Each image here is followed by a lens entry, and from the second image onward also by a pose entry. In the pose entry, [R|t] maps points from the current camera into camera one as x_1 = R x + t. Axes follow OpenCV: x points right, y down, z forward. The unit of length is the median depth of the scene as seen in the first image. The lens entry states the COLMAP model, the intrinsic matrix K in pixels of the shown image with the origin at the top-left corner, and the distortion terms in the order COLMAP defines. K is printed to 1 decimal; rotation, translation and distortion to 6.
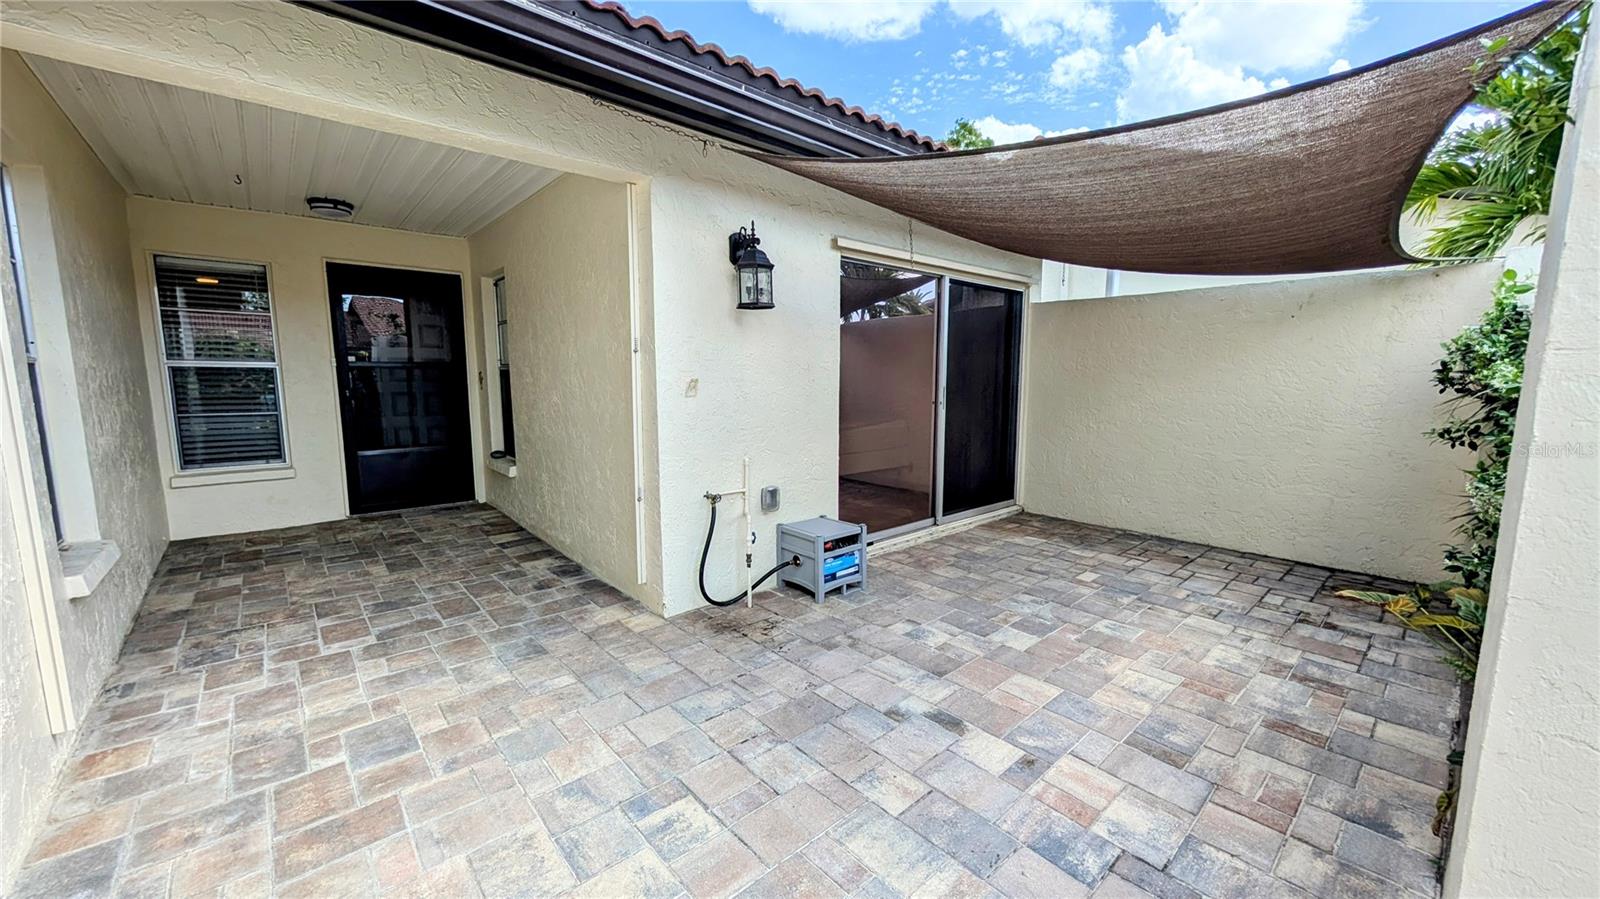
lens RADIAL K [[603.6, 0, 802.5], [0, 603.6, 452.5], [0, 0, 1]] dist [-0.000864, 0.000667]
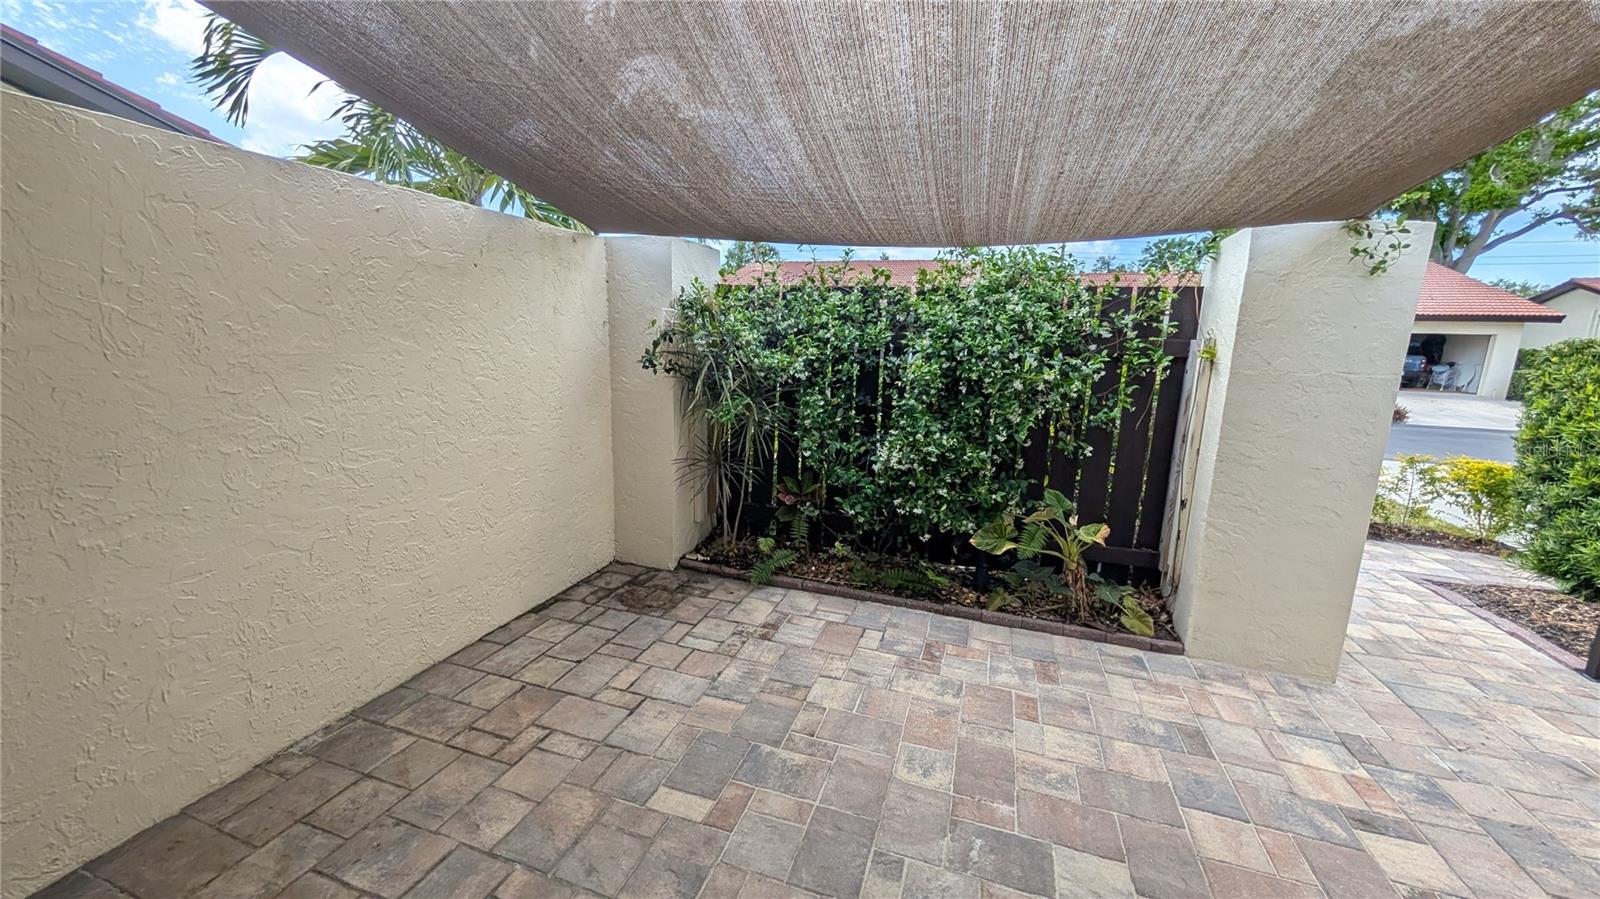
lens RADIAL K [[603.6, 0, 802.5], [0, 603.6, 452.5], [0, 0, 1]] dist [-0.000864, 0.000667]
pose [[-0.506923, -0.180924, 0.842790, 0.085787], [0.082771, 0.962990, 0.256513, -0.205516], [-0.858008, 0.199791, -0.473187, 1.271007]]
